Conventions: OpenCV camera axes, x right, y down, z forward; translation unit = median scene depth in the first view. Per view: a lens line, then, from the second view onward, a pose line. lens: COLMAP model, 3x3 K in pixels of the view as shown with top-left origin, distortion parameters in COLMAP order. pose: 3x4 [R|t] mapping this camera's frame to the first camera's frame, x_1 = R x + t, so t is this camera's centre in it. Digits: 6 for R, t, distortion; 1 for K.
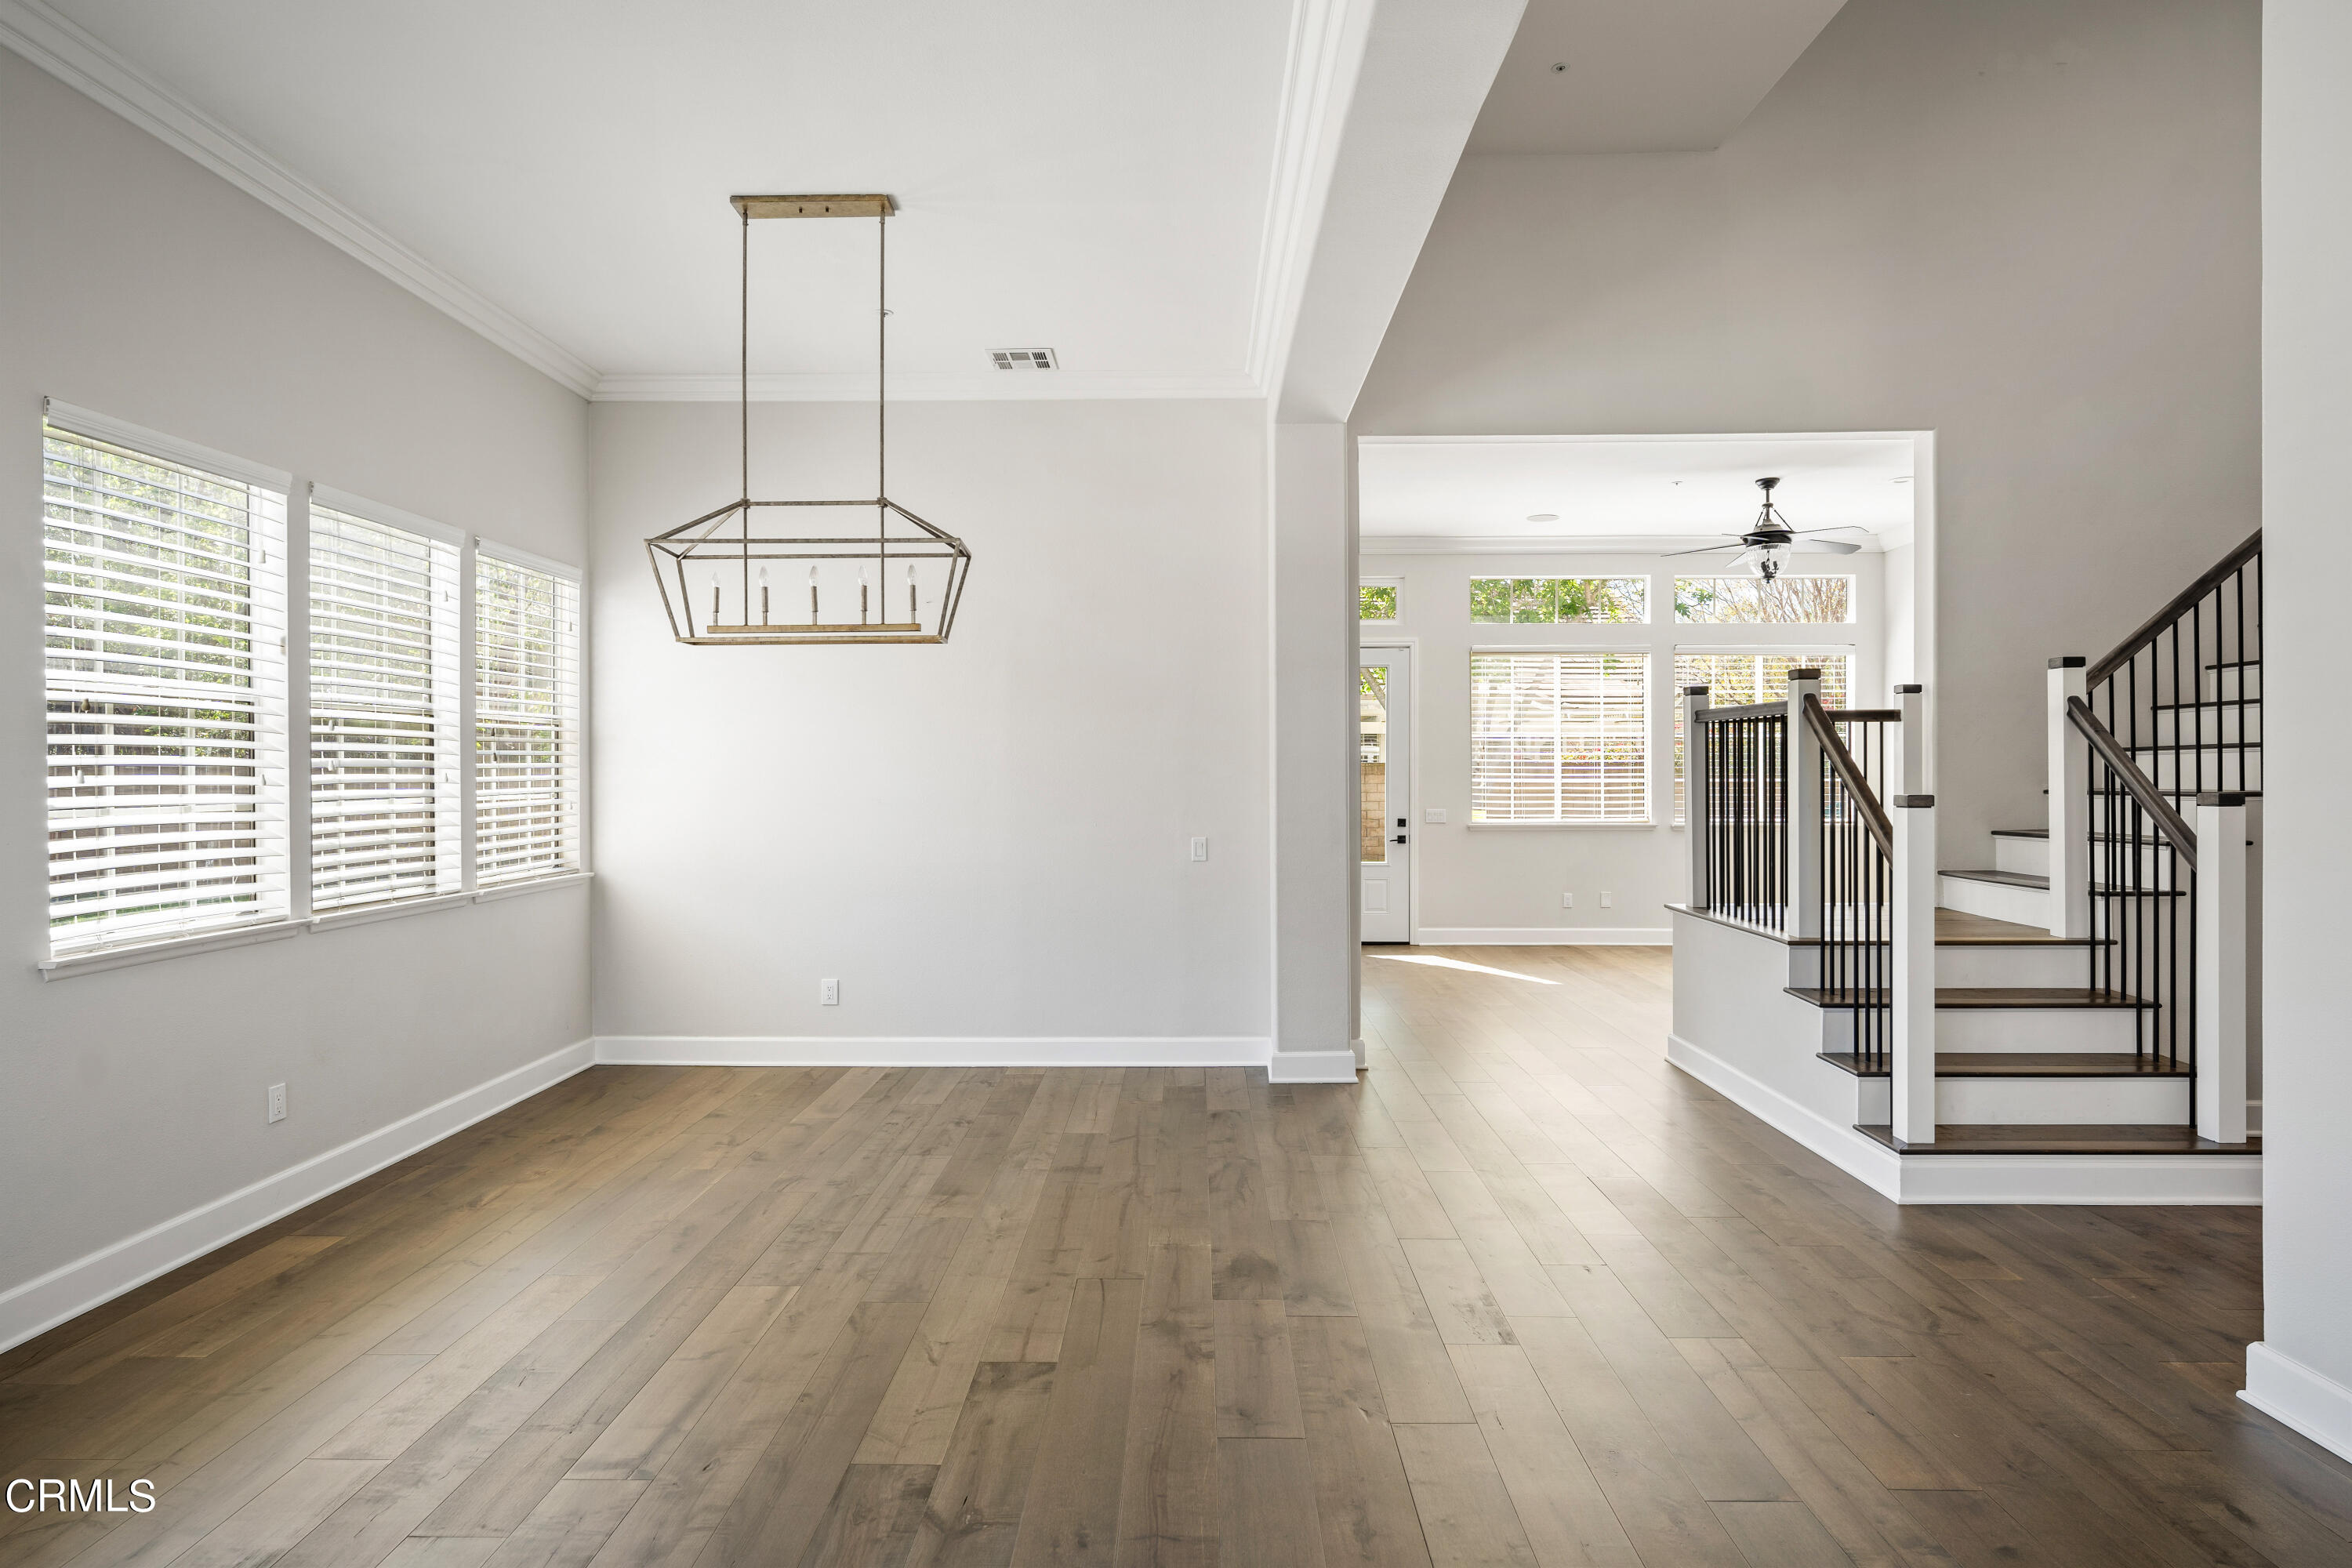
lens RADIAL K [[1252.9, 0, 1176.0], [0, 1252.9, 777.0], [0, 0, 1]] dist [-0.000456, -0.001117]
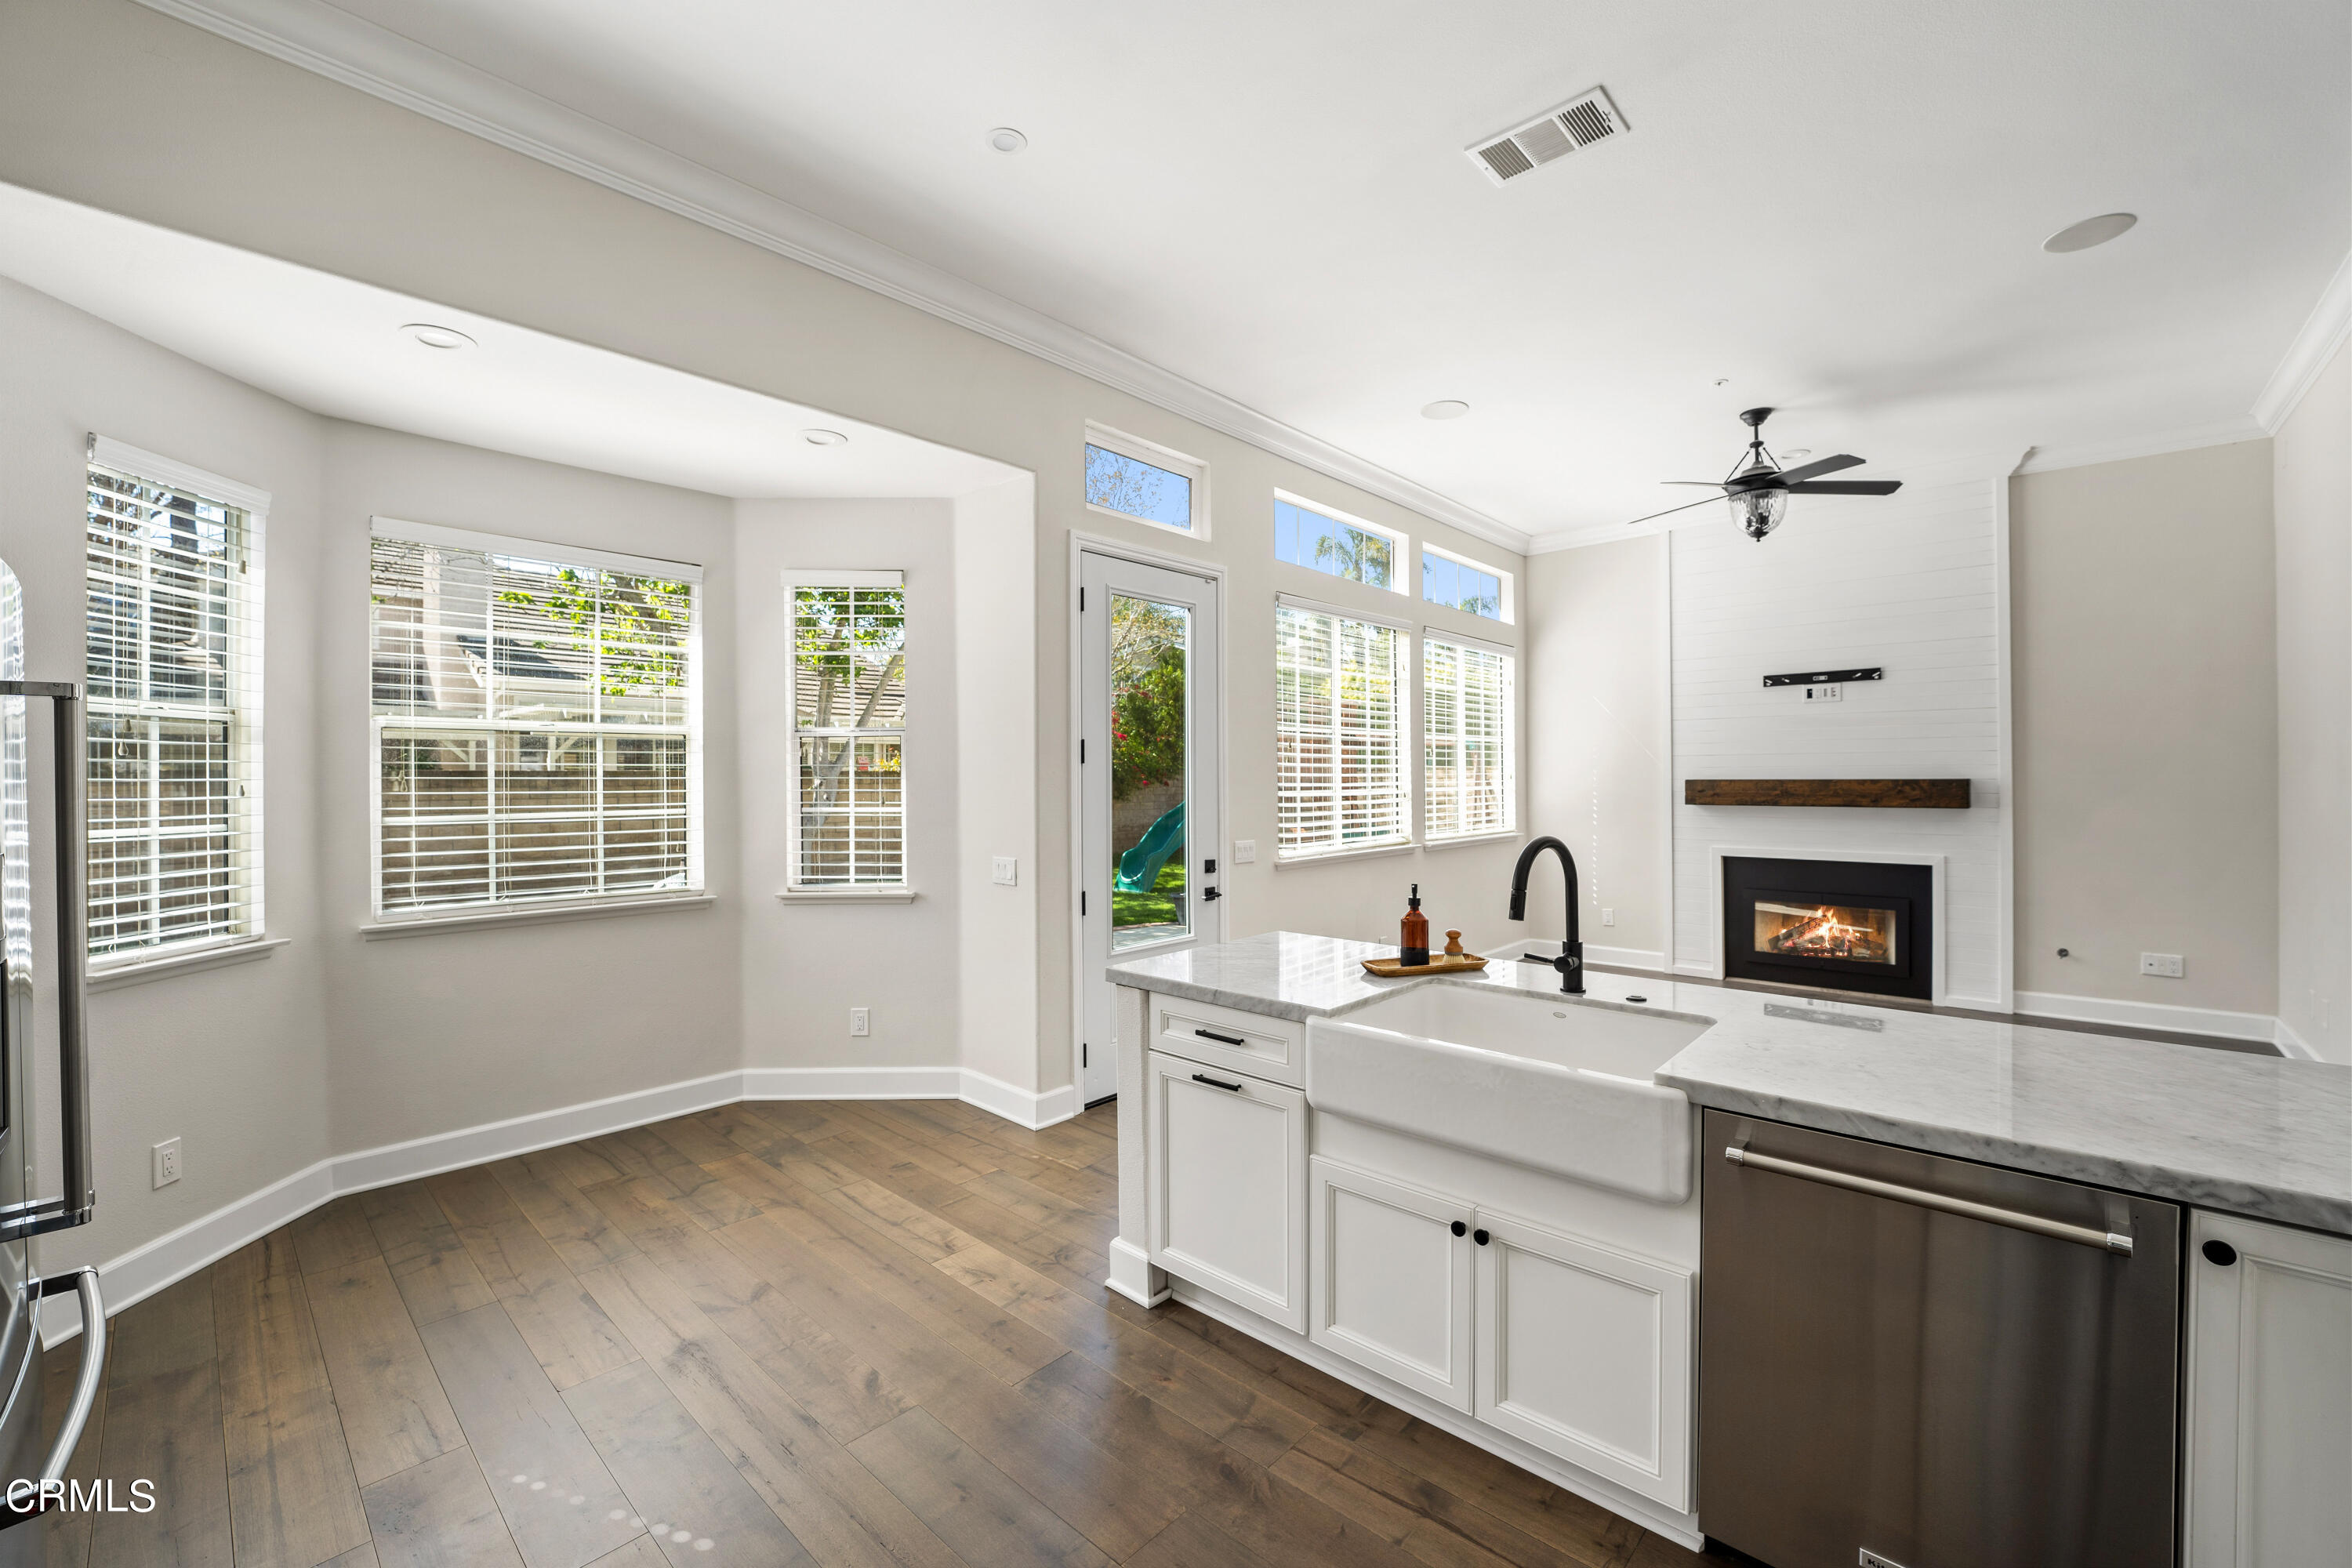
lens RADIAL K [[959.3, 0, 1171.5], [0, 959.3, 778.2], [0, 0, 1]] dist [-0.028807, 0.002599]
pose [[0.665108, -0.003650, 0.746738, -0.397318], [0.007975, 0.999966, -0.002216, -0.011805], [-0.746705, 0.007429, 0.665114, 1.568978]]
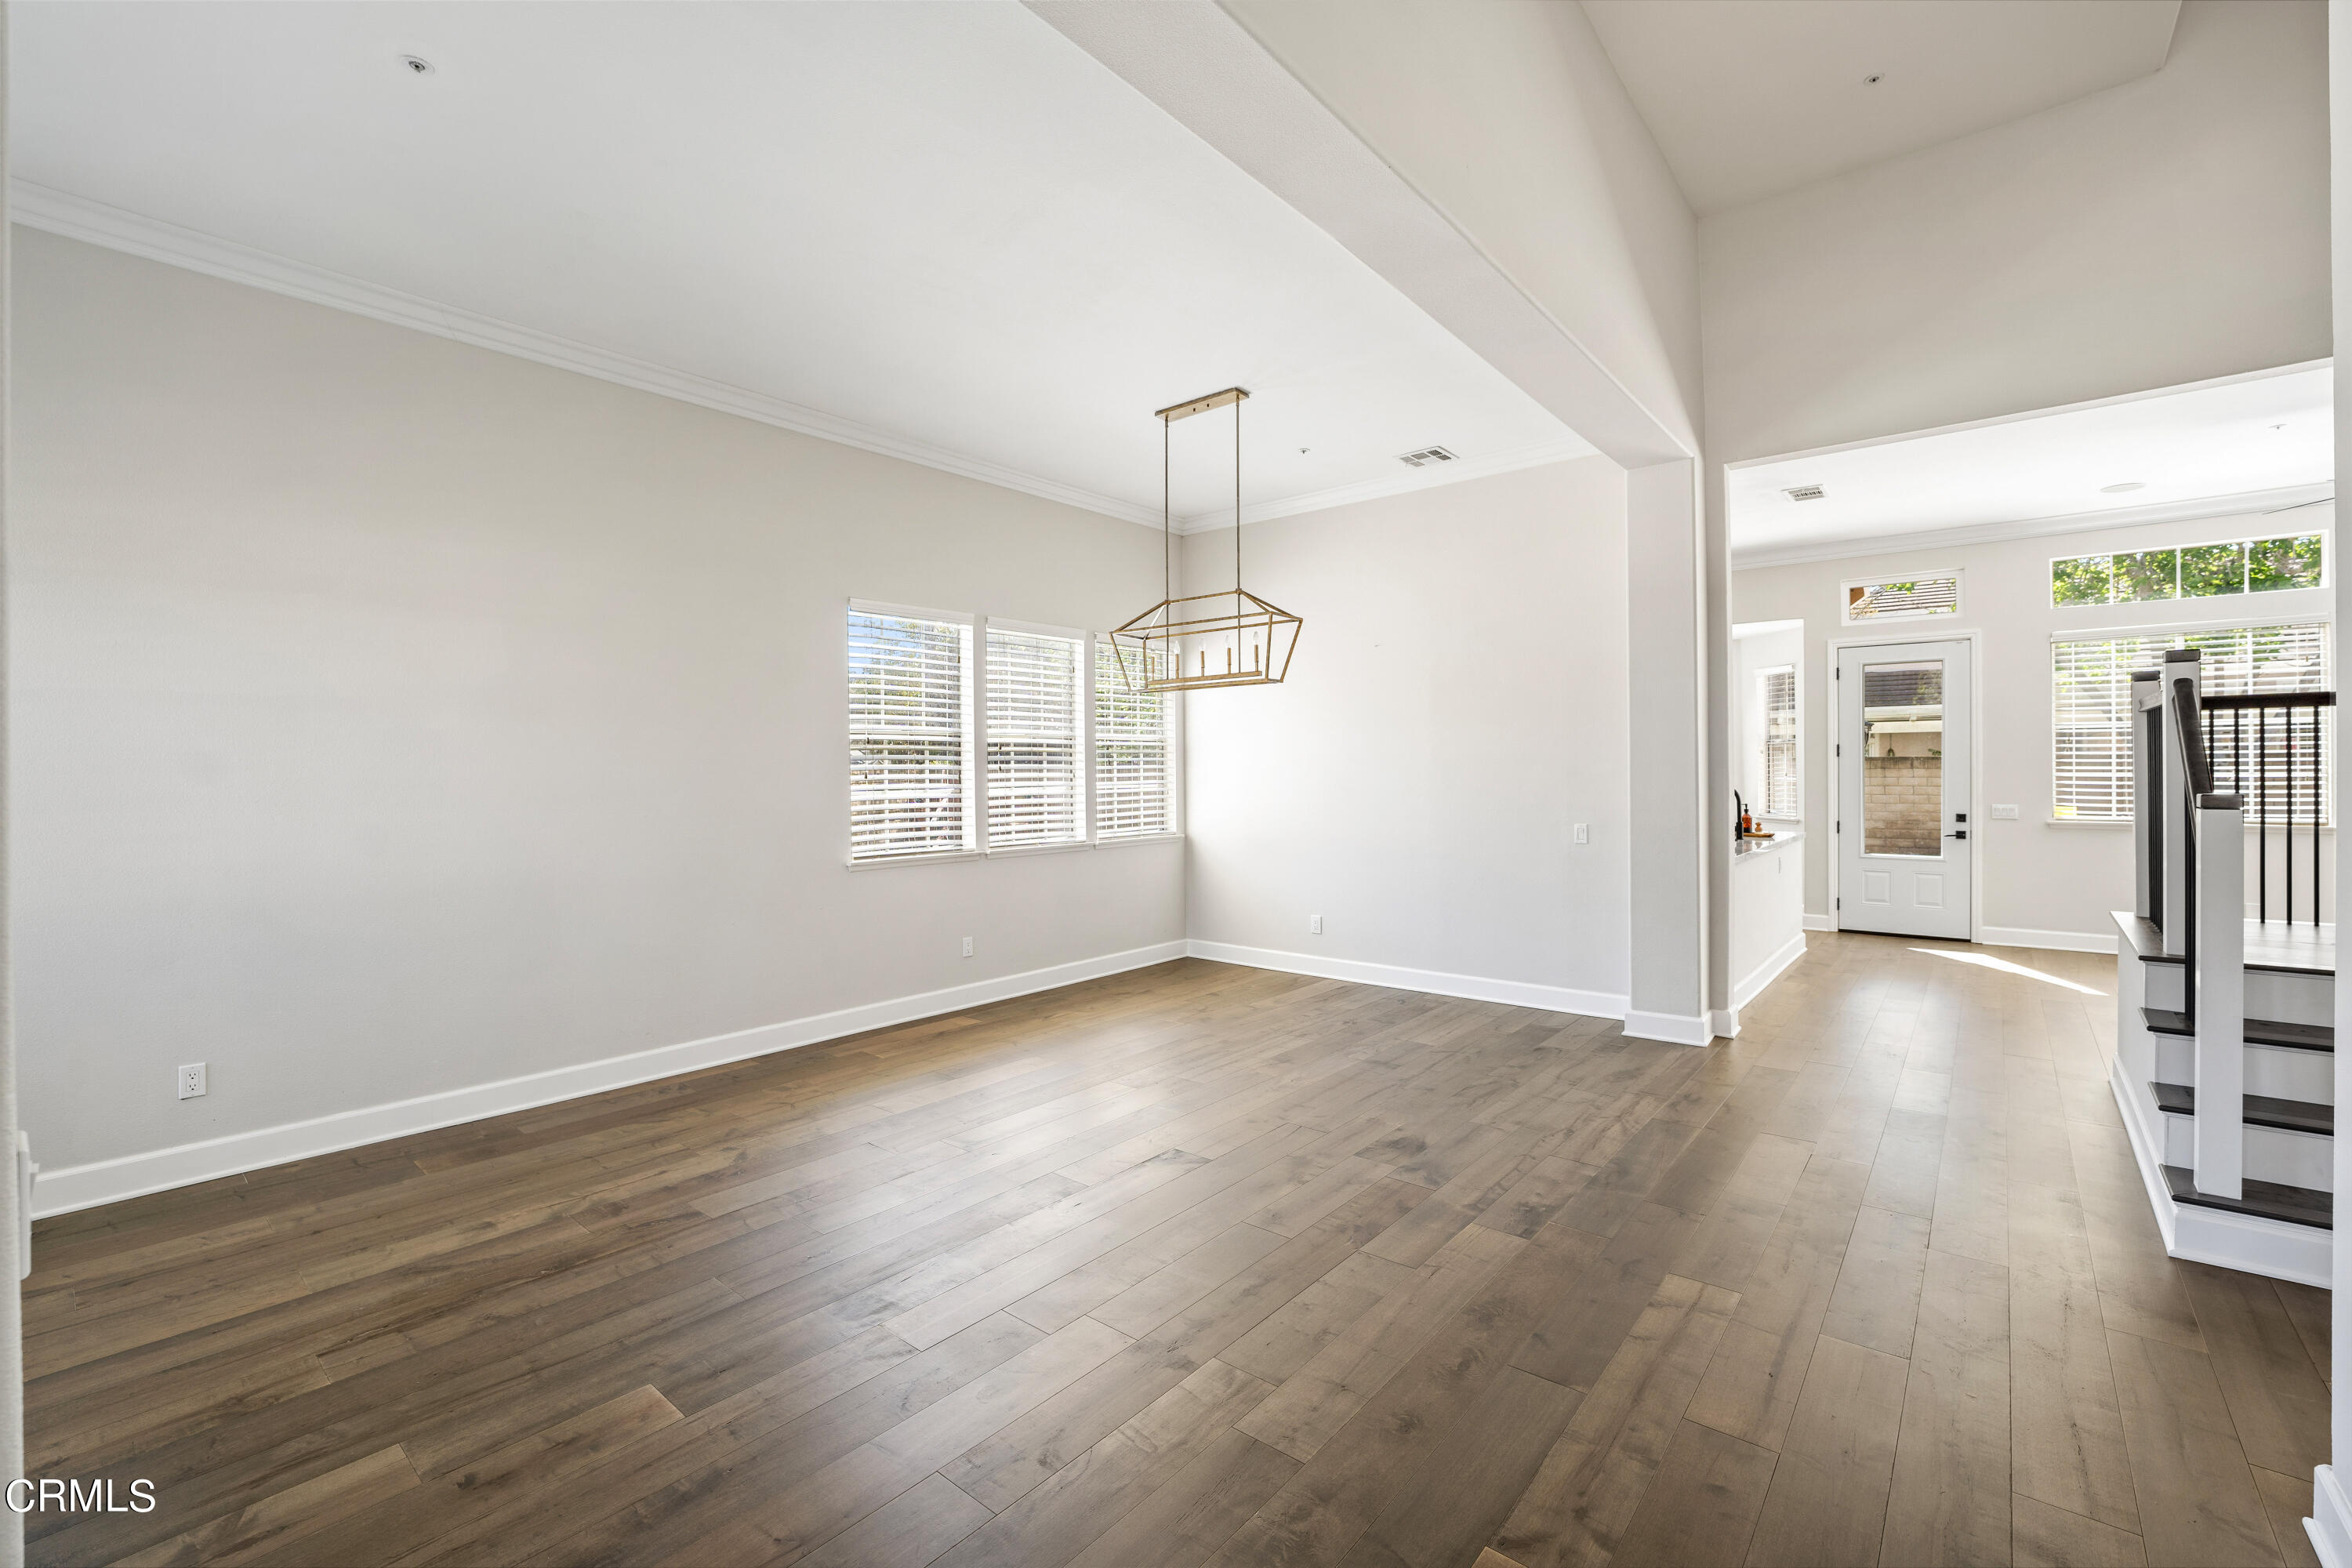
lens RADIAL K [[1001.9, 0, 1180.0], [0, 1001.9, 772.8], [0, 0, 1]] dist [-0.021435, 0.001205]
pose [[0.776324, -0.001845, -0.630332, 0.430720], [0.002983, 0.999995, 0.000748, -0.002885], [0.630327, -0.002461, 0.776326, 0.022994]]
